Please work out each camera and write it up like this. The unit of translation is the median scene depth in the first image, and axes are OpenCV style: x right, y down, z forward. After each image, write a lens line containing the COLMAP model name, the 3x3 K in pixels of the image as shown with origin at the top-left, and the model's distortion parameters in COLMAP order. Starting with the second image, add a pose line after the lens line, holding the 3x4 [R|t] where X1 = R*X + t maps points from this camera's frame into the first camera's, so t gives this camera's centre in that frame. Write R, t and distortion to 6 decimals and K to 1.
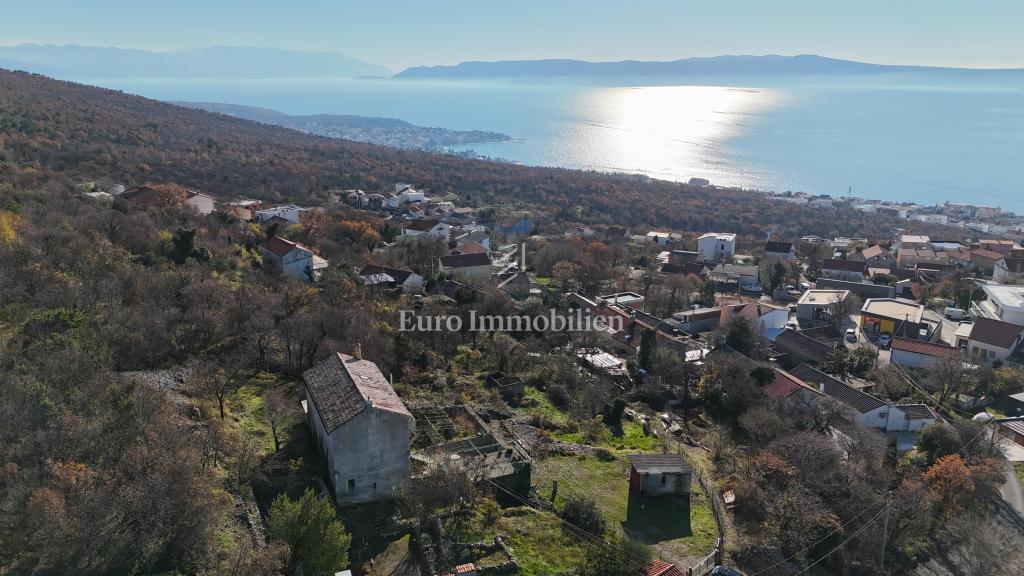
lens RADIAL K [[748.4, 0, 512.9], [0, 748.4, 292.3], [0, 0, 1]] dist [0.075325, -0.069772]
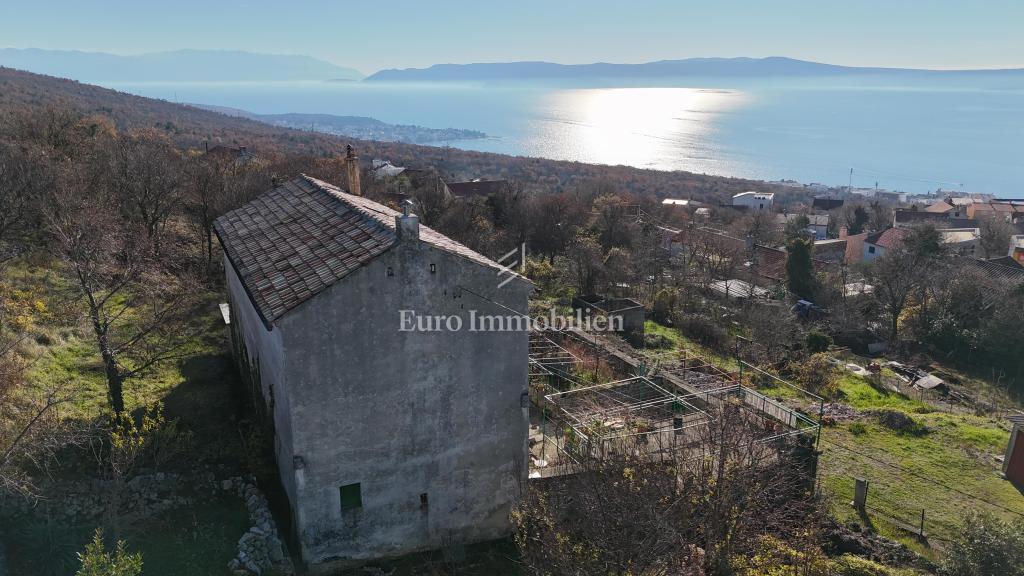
lens RADIAL K [[748.4, 0, 511.6], [0, 748.4, 289.5], [0, 0, 1]] dist [0.075325, -0.069772]
pose [[0.999401, -0.011750, 0.032554, -0.016656], [0.012030, 0.999892, -0.008416, 0.018242], [-0.032451, 0.008802, 0.999435, 0.073067]]
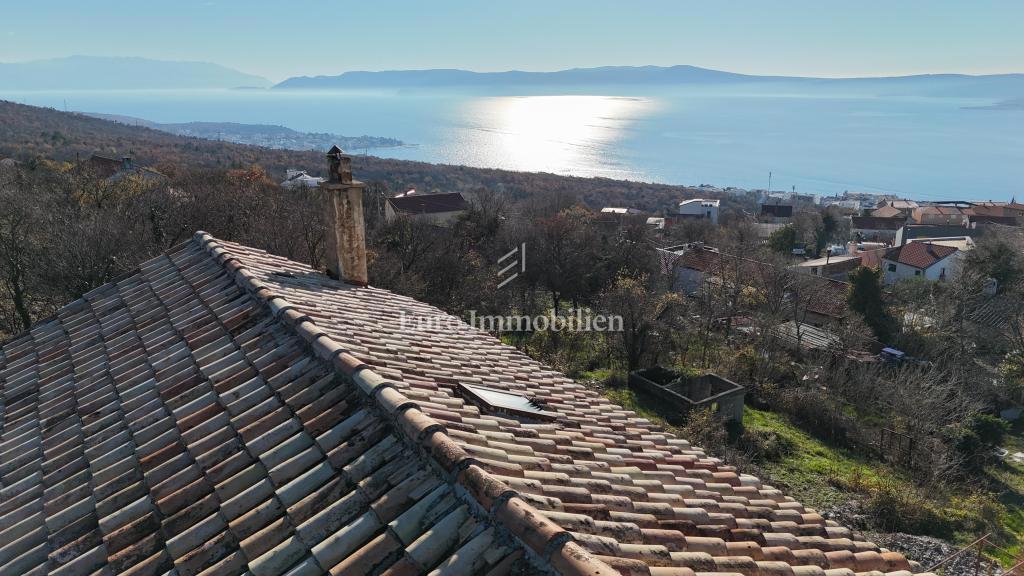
lens RADIAL K [[748.4, 0, 510.9], [0, 748.4, 289.3], [0, 0, 1]] dist [0.075325, -0.069772]
pose [[0.989624, -0.041754, 0.137479, -0.024324], [0.044272, 0.998902, -0.015308, 0.011803], [-0.136689, 0.021235, 0.990386, 0.105650]]
